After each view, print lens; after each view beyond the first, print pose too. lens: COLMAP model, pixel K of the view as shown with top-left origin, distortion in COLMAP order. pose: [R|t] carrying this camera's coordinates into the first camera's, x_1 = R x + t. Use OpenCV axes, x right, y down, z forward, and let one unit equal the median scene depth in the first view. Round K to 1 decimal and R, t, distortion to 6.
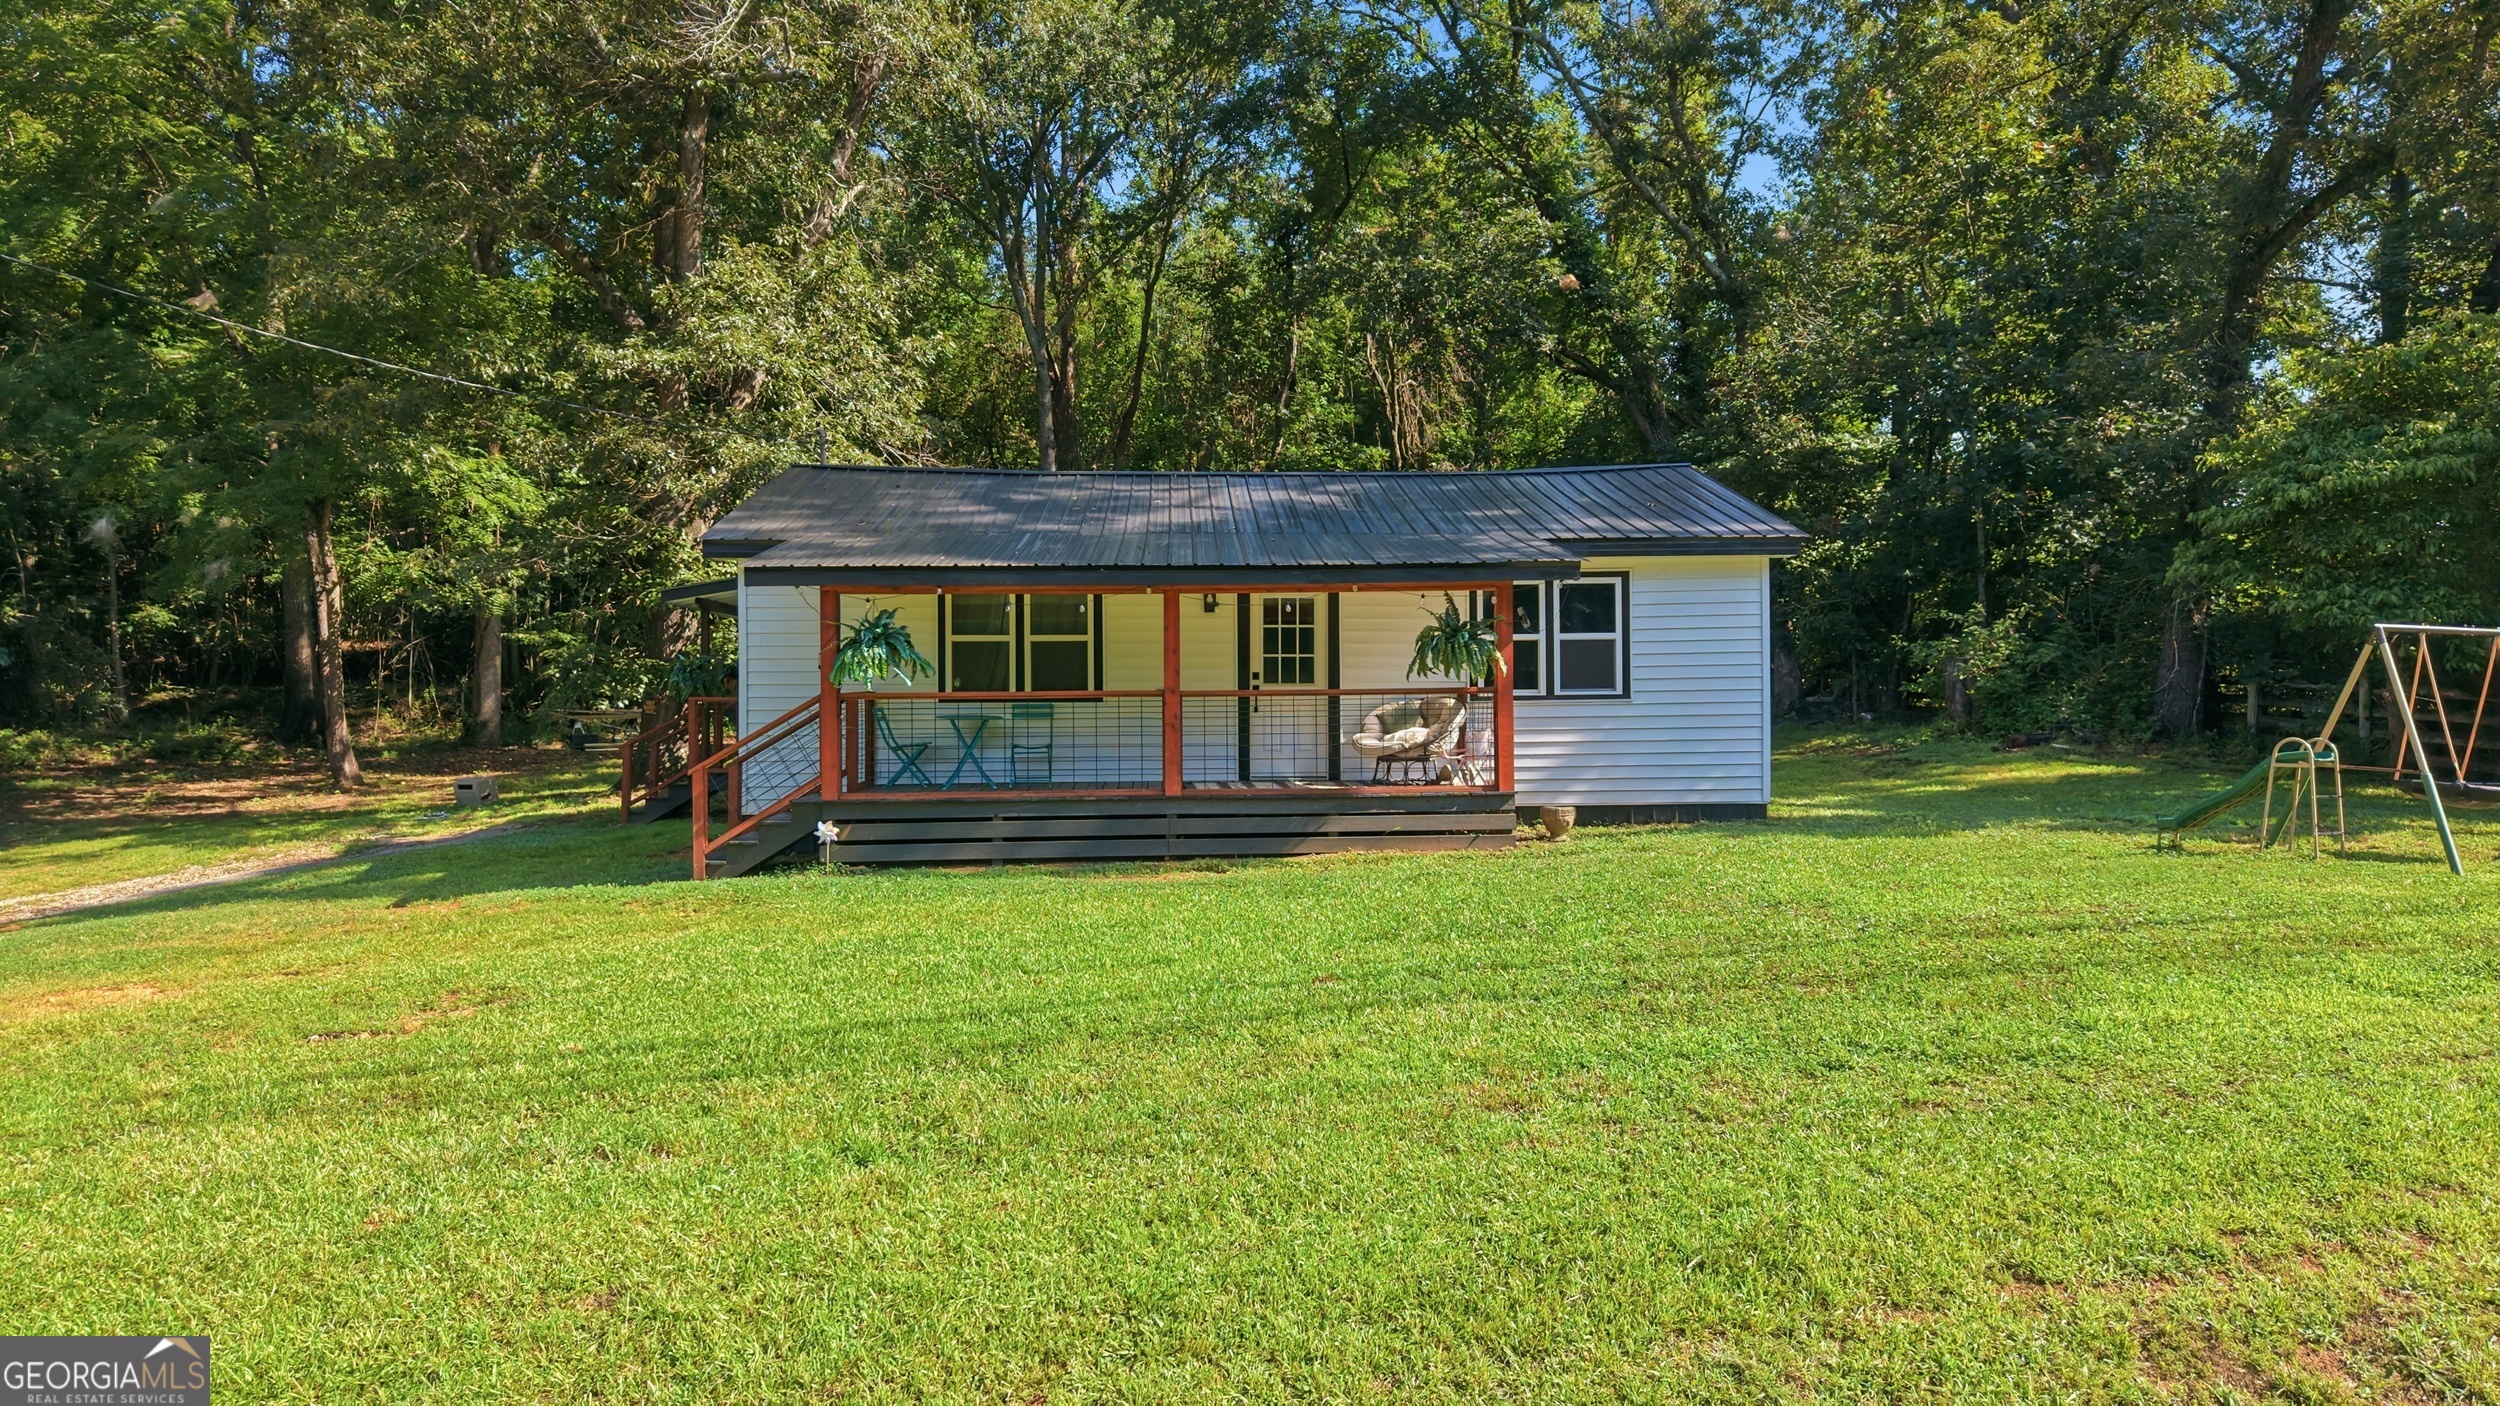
lens RADIAL K [[1712.9, 0, 1250.0], [0, 1712.9, 703.0], [0, 0, 1]] dist [0.006177, 0.001058]
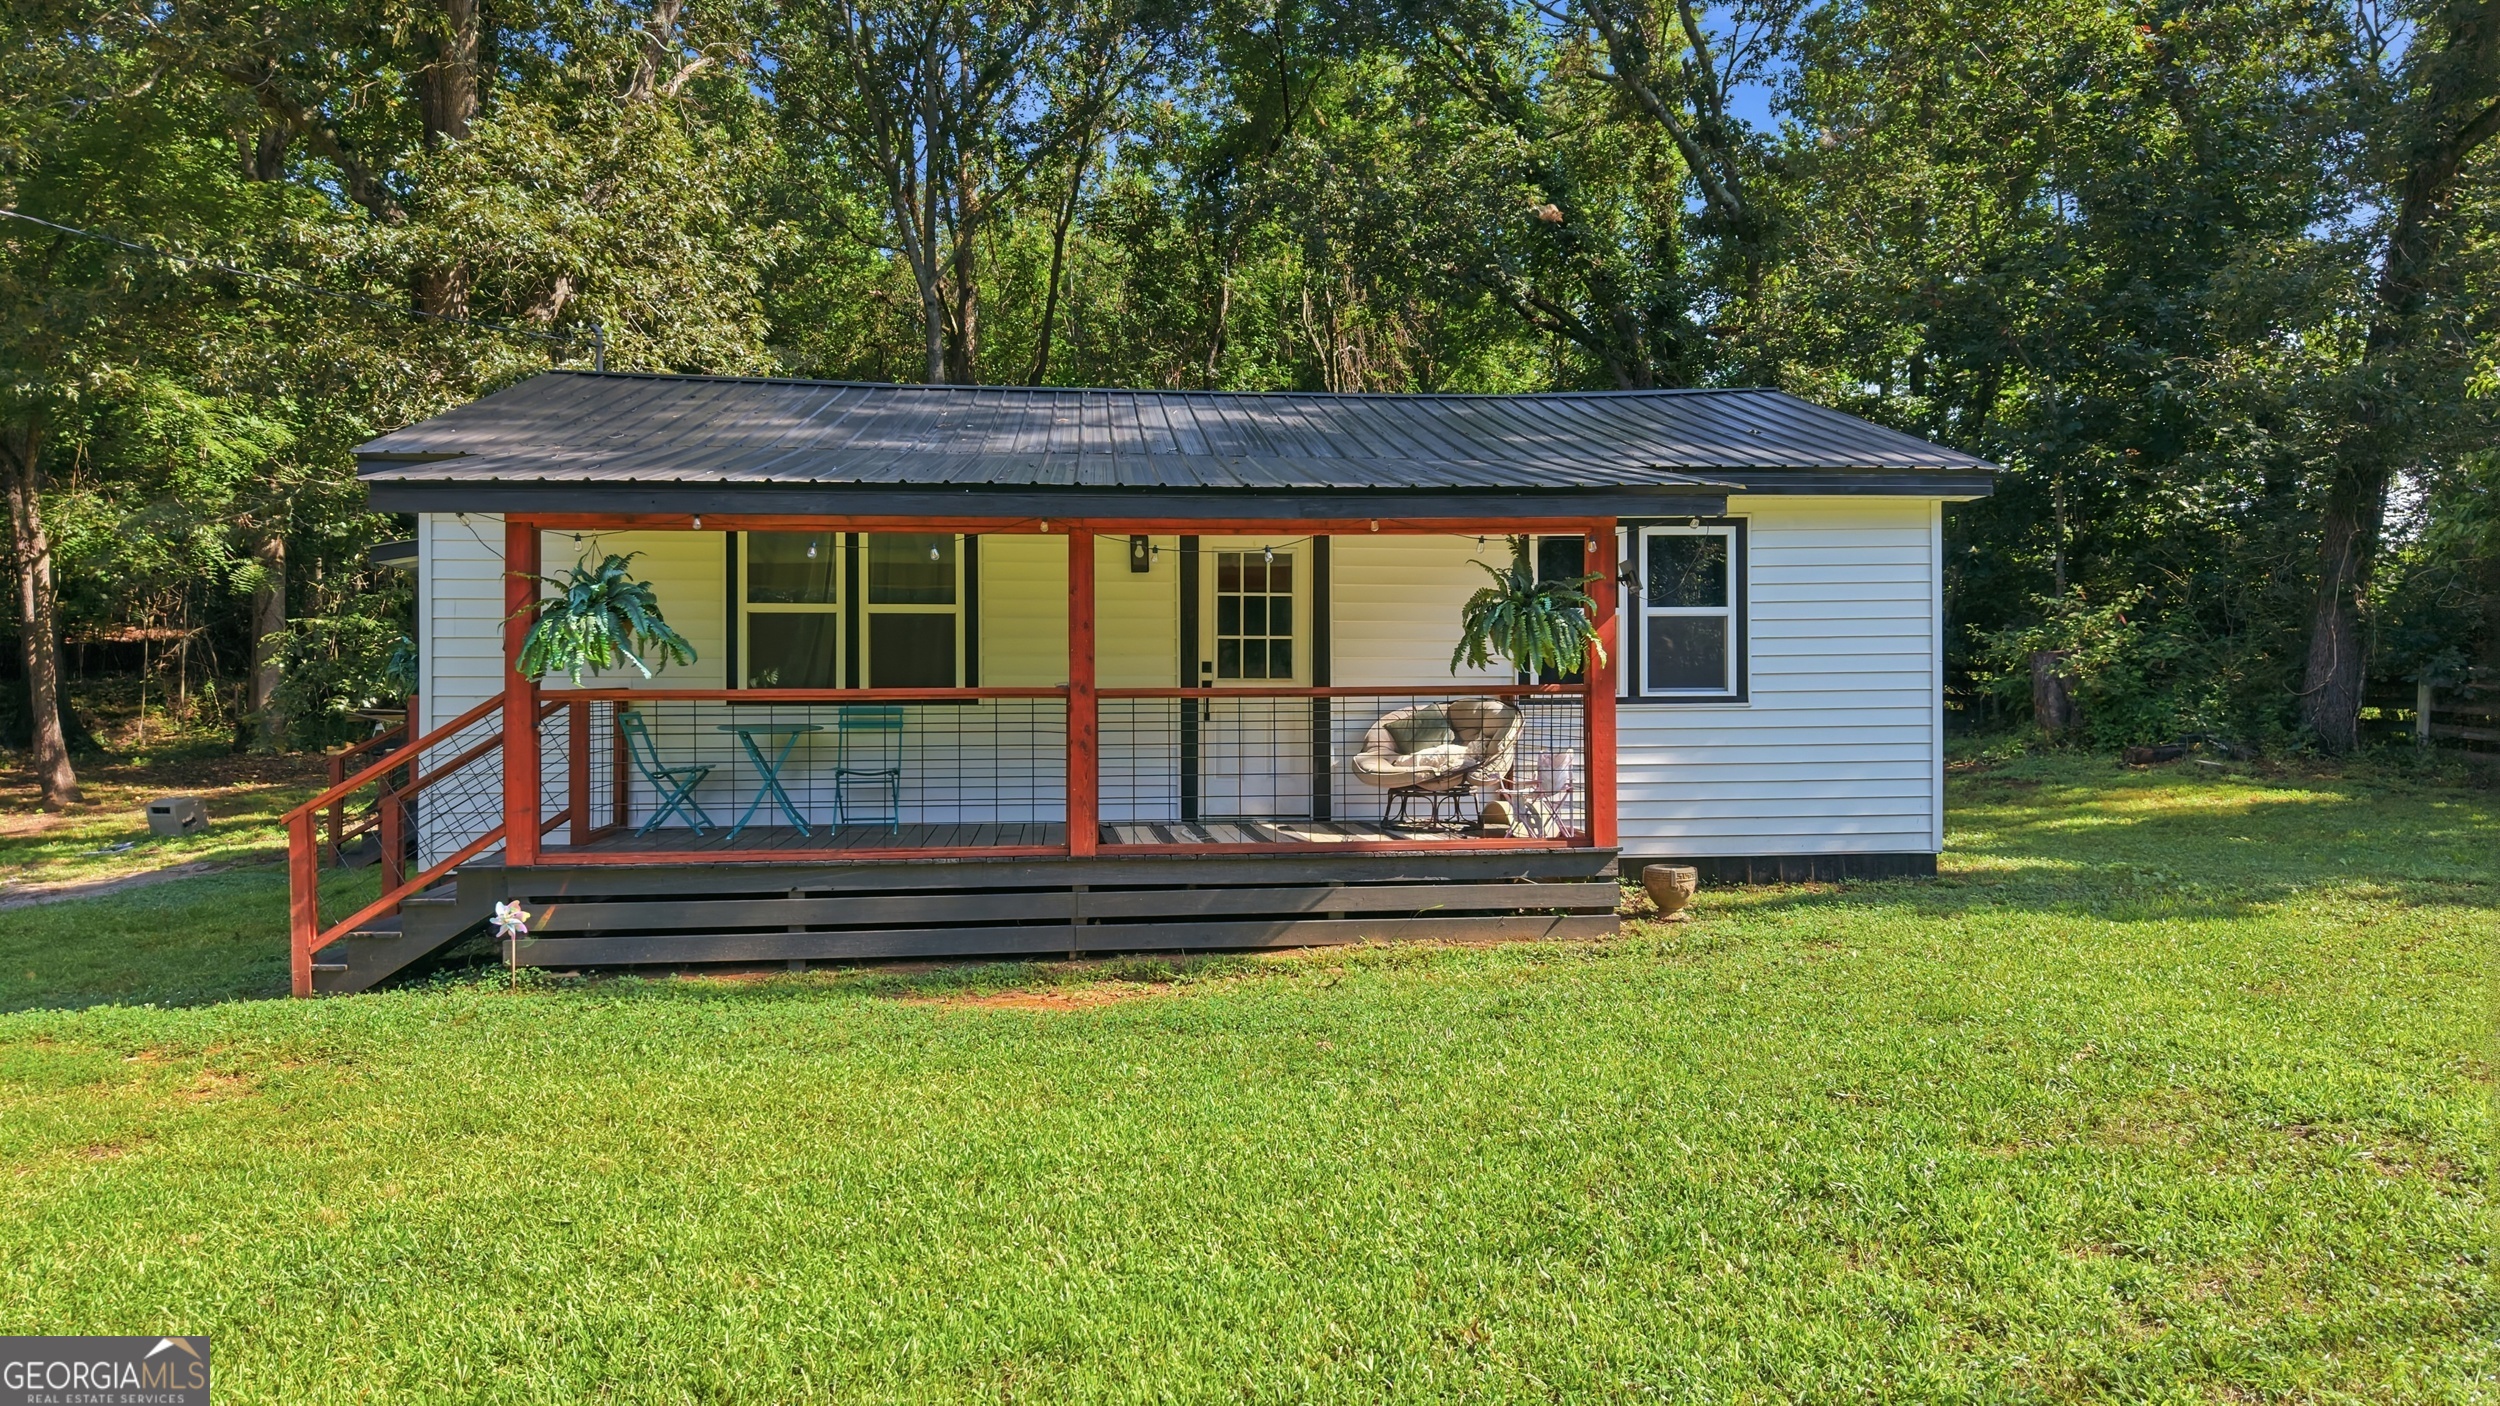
lens RADIAL K [[1712.9, 0, 1250.0], [0, 1712.9, 703.0], [0, 0, 1]] dist [0.006177, 0.001058]
pose [[0.998715, 0.003230, 0.050577, -0.013482], [-0.003278, 0.999994, 0.000870, -0.002204], [-0.050574, -0.001035, 0.998720, 0.320606]]
